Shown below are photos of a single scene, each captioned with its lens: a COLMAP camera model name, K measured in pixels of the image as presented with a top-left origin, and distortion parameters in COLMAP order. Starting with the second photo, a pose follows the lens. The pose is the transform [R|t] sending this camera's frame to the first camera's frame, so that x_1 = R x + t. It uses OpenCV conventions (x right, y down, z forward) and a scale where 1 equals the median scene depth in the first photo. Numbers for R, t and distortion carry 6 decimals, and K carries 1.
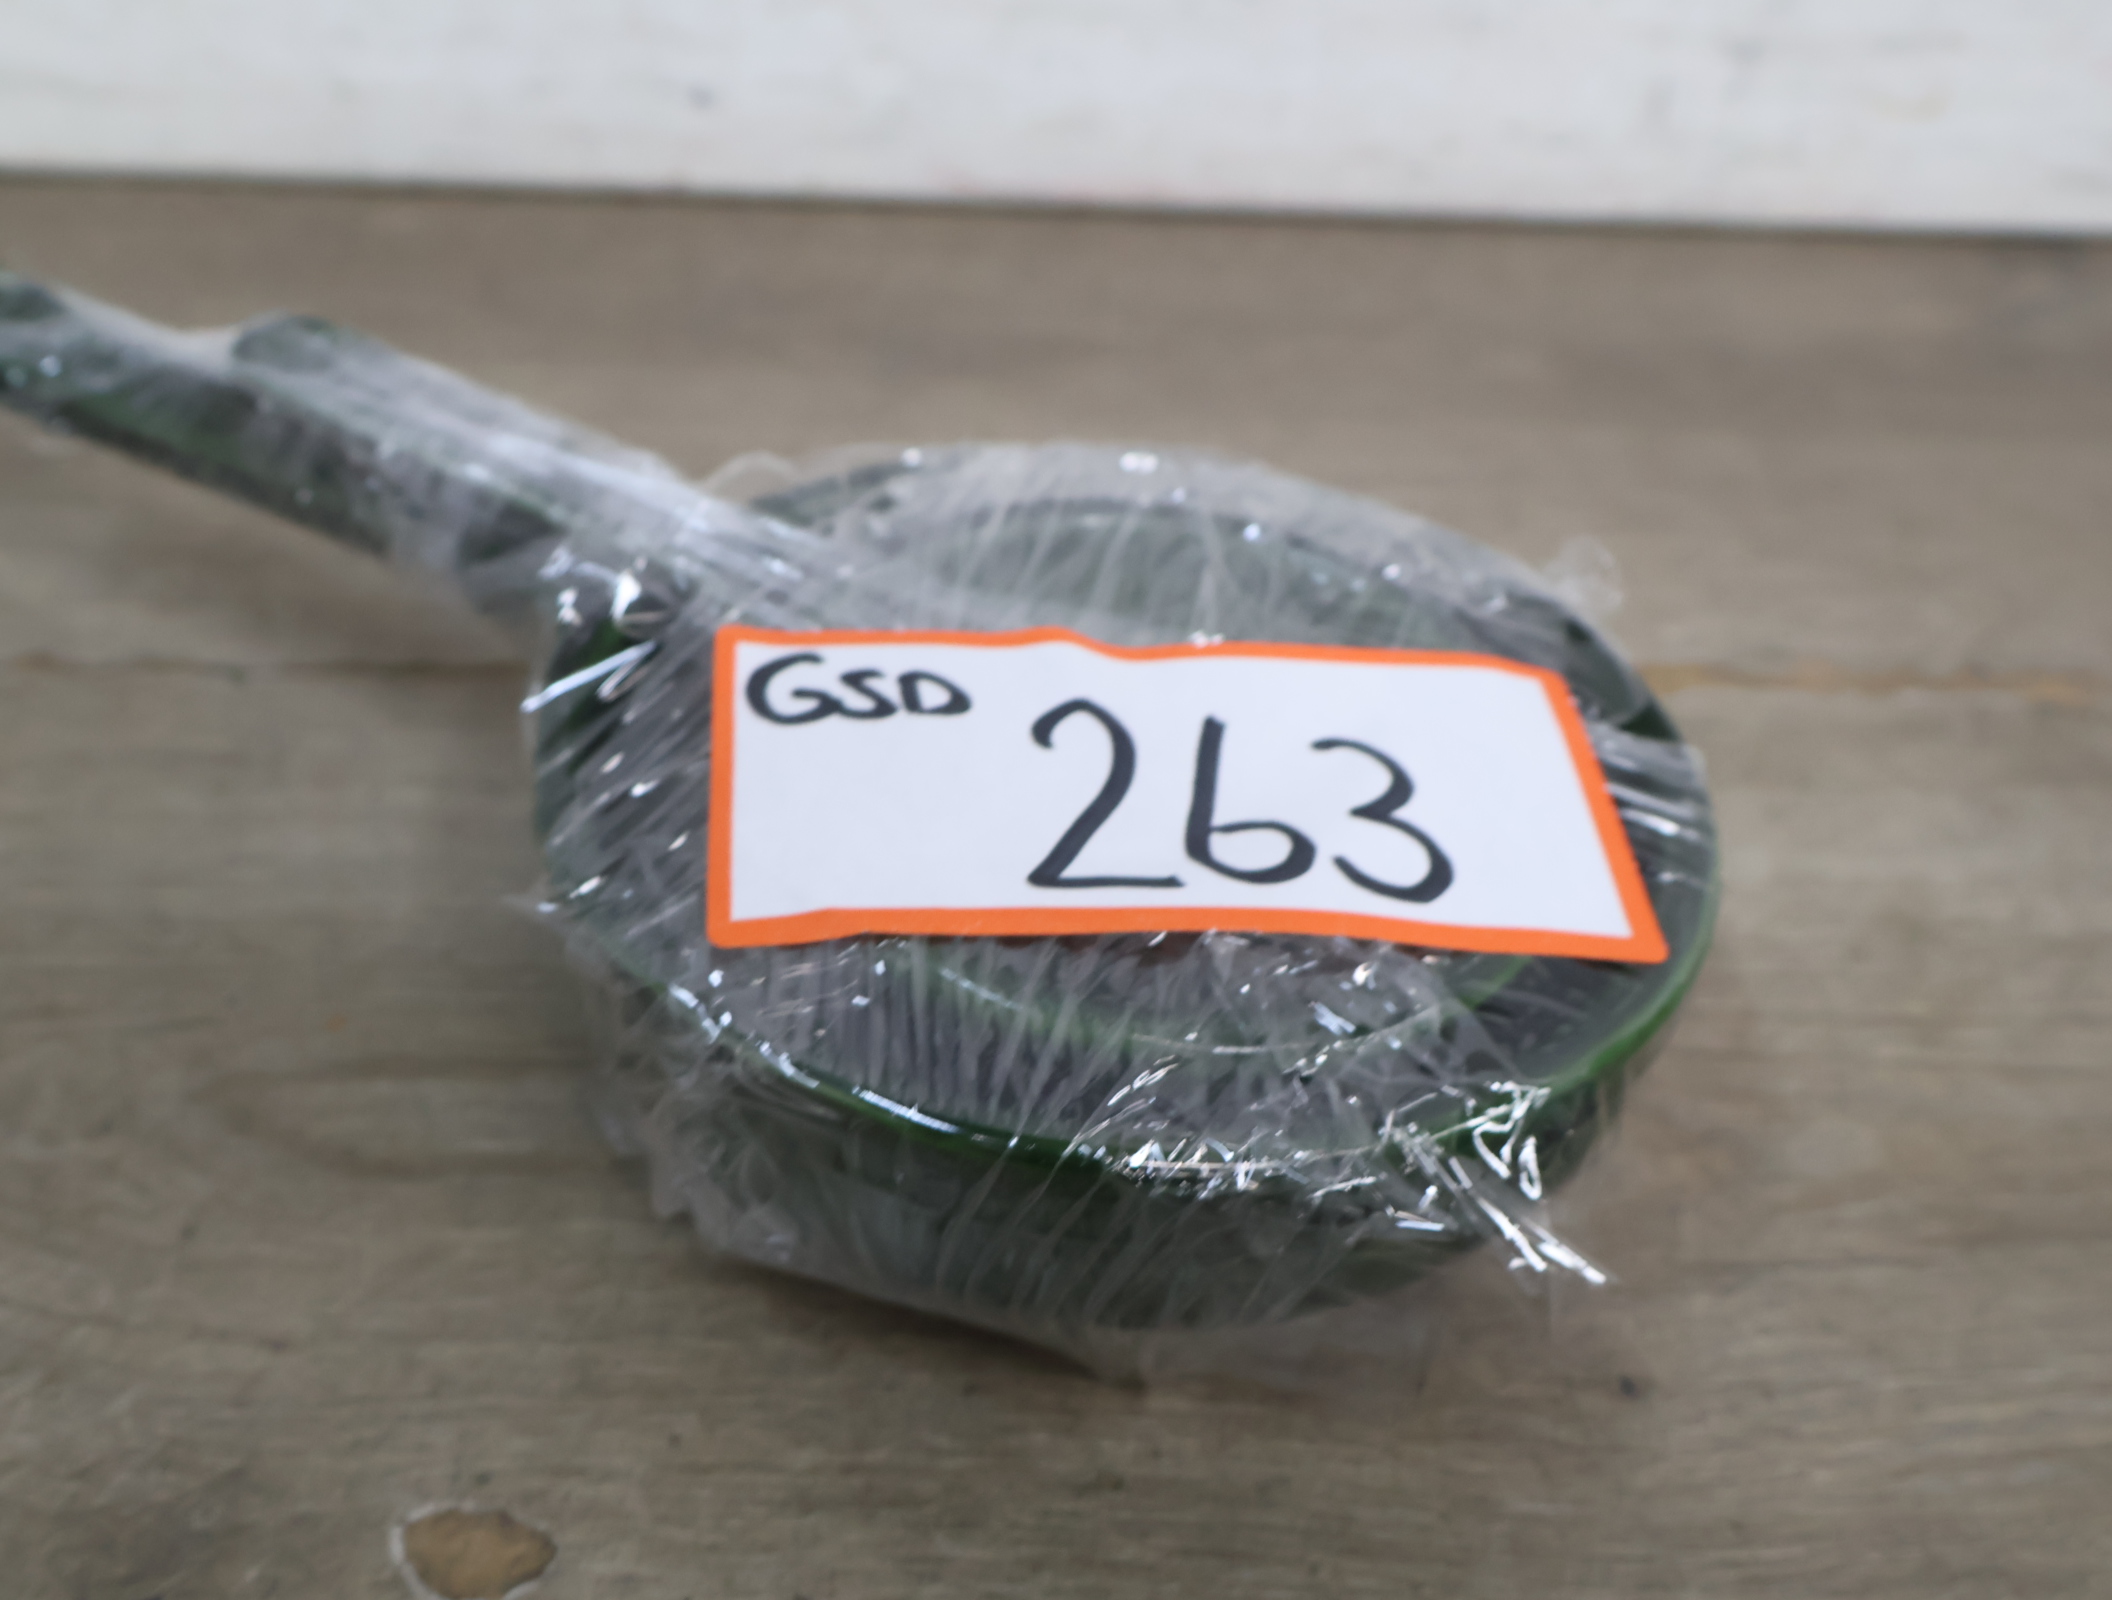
lens RADIAL K [[2432.7, 0, 1045.6], [0, 2432.7, 812.3], [0, 0, 1]] dist [0.011303, 0.000000]
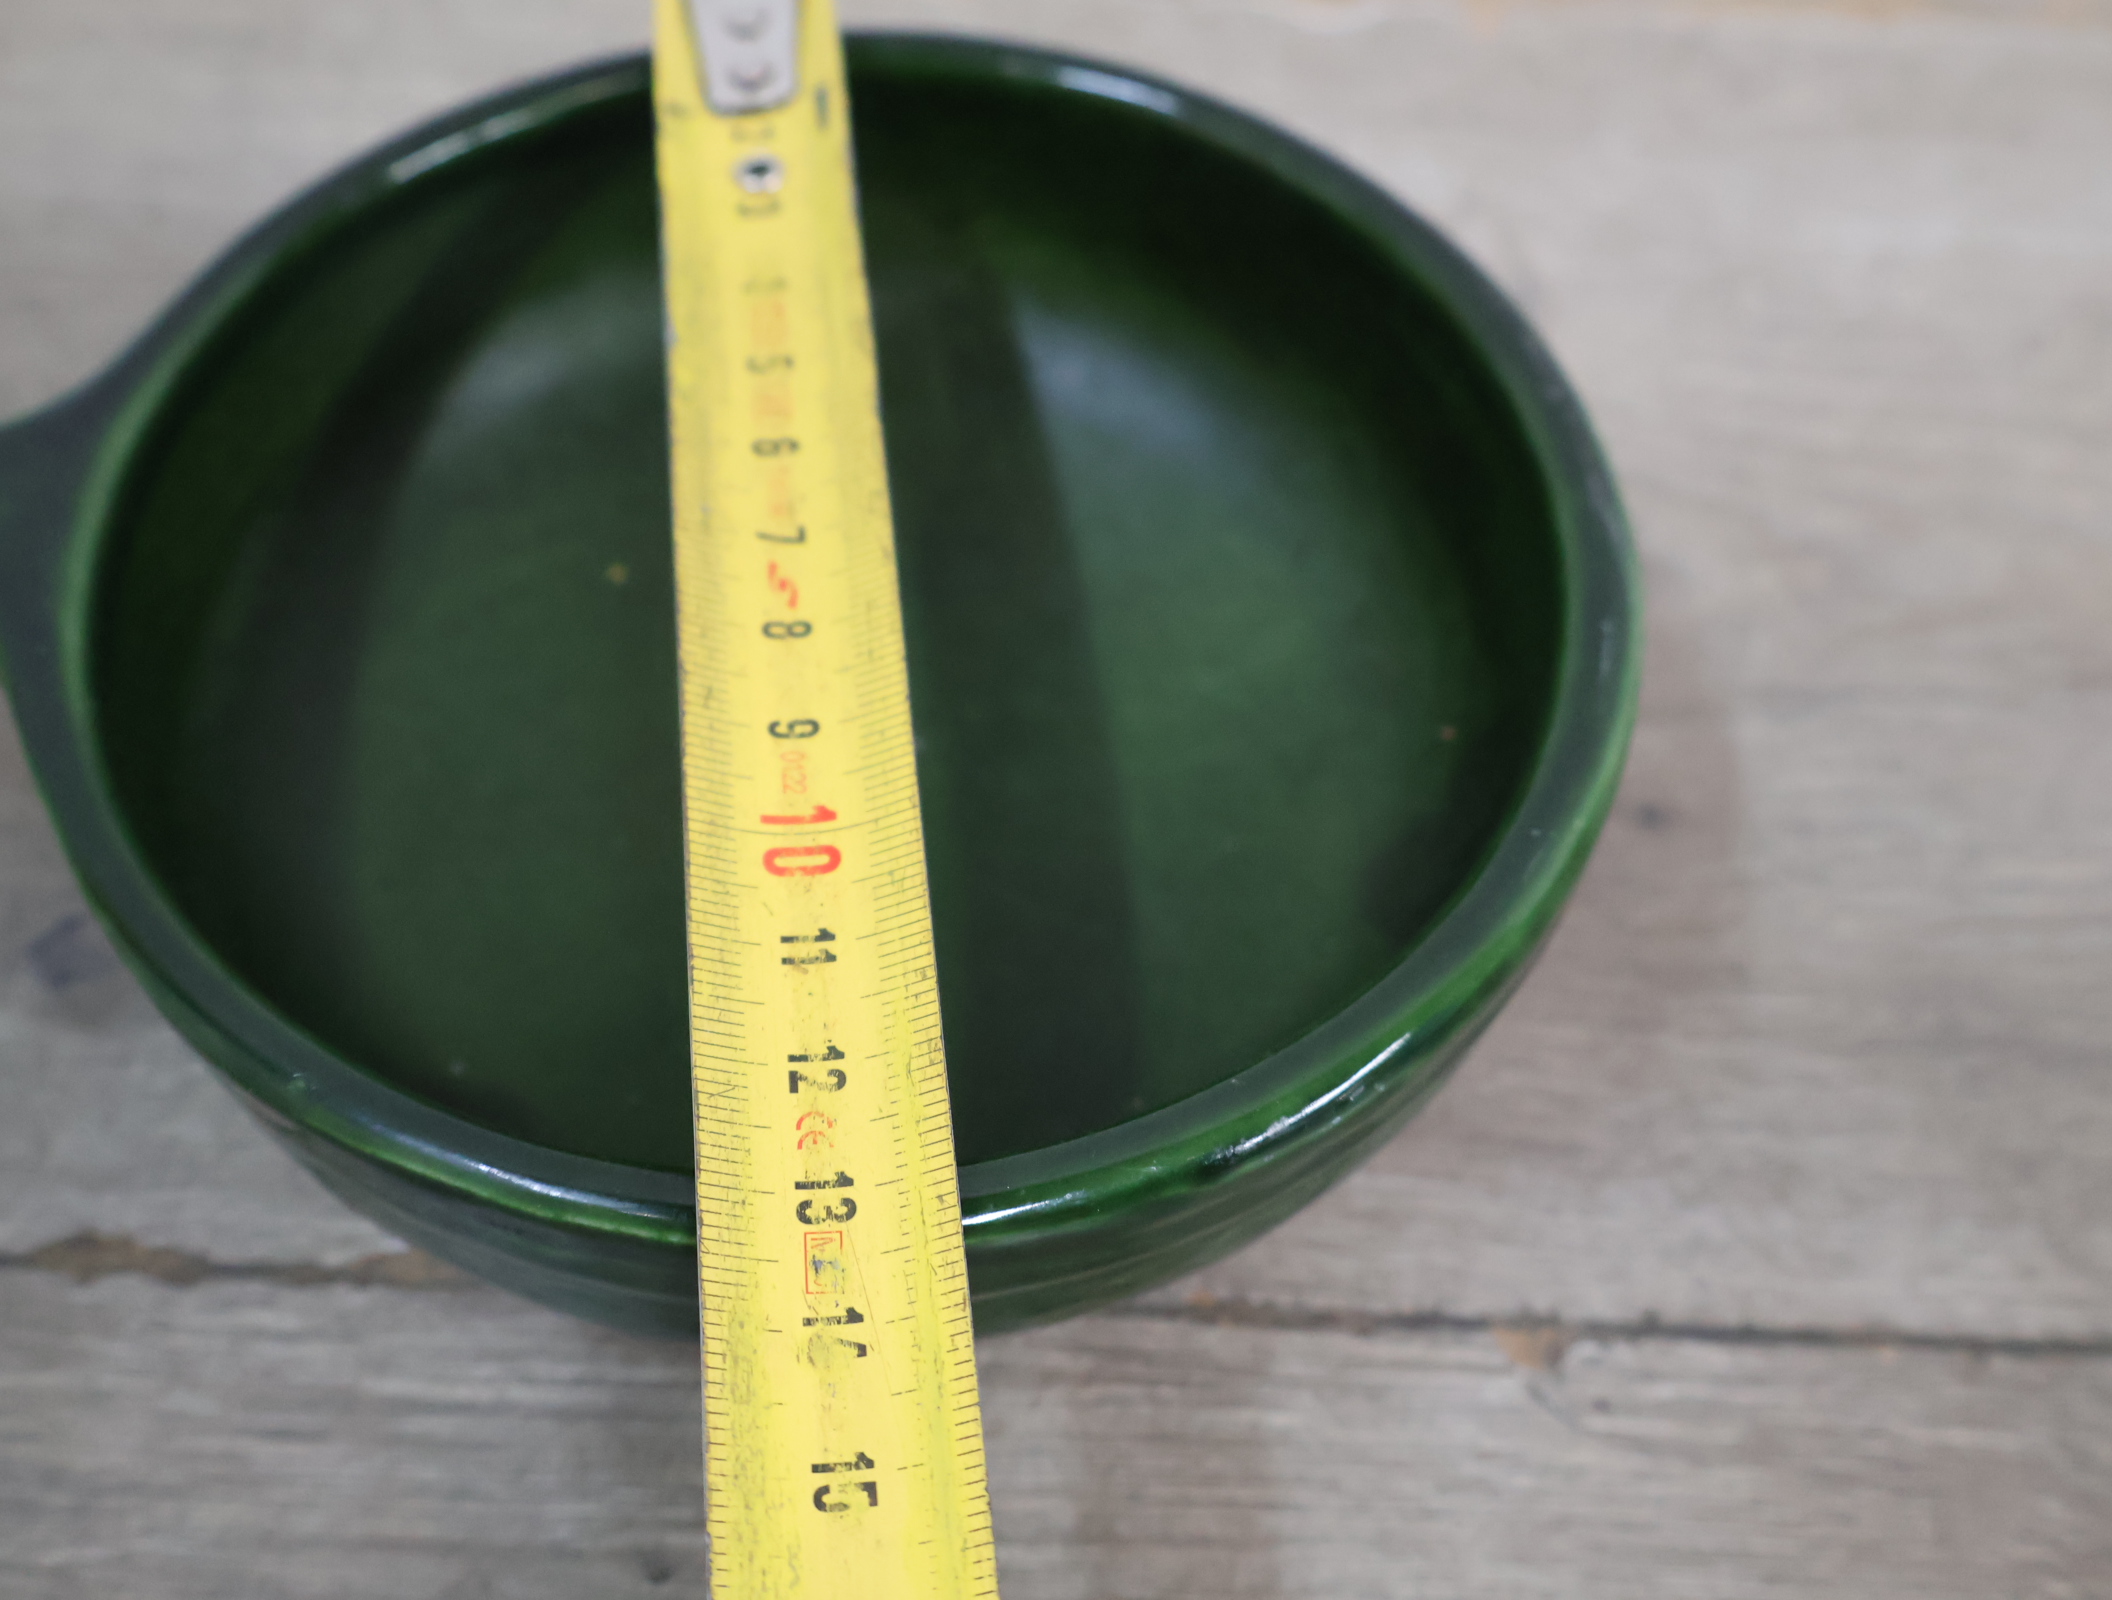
lens RADIAL K [[2432.7, 0, 1051.6], [0, 2432.7, 817.0], [0, 0, 1]] dist [0.011303, 0.000000]
pose [[0.990437, 0.074290, -0.116255, 0.123064], [-0.039888, 0.960850, 0.274182, -0.005928], [0.132073, -0.266923, 0.954625, 0.095380]]
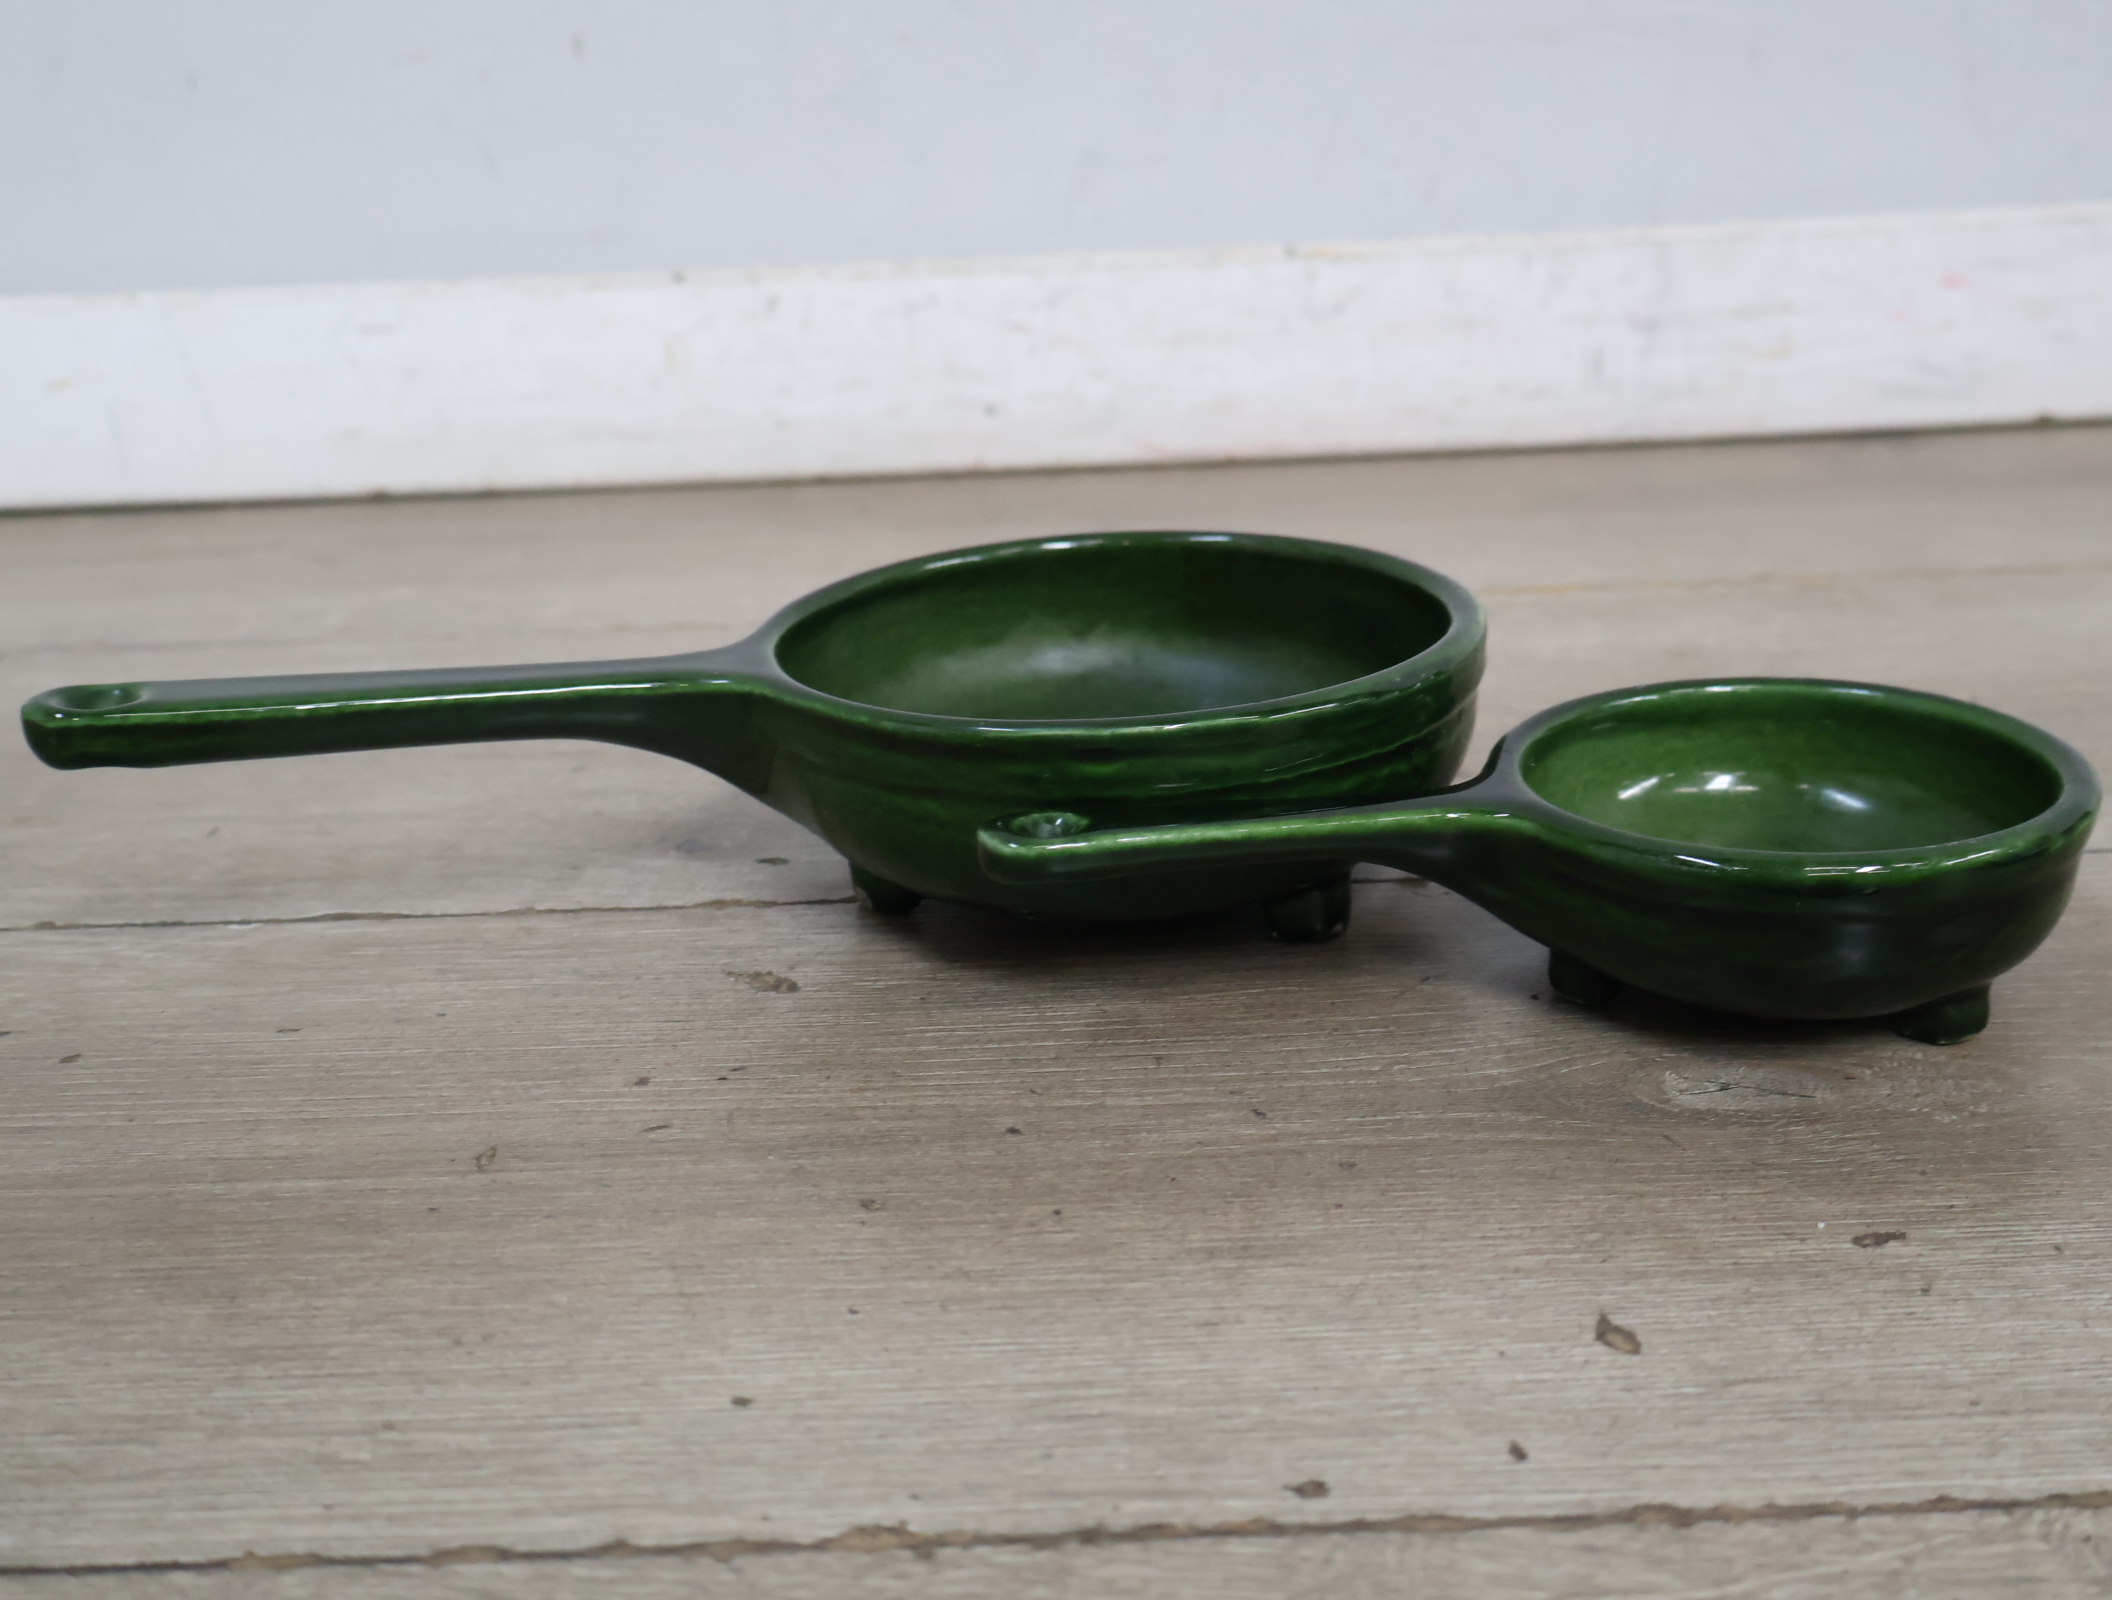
lens RADIAL K [[2432.7, 0, 1051.7], [0, 2432.7, 792.0], [0, 0, 1]] dist [0.011303, 0.000000]
pose [[0.986116, -0.080705, -0.145127, 0.202727], [0.029813, 0.945798, -0.323384, 0.840743], [0.163359, 0.314567, 0.935073, -0.776725]]
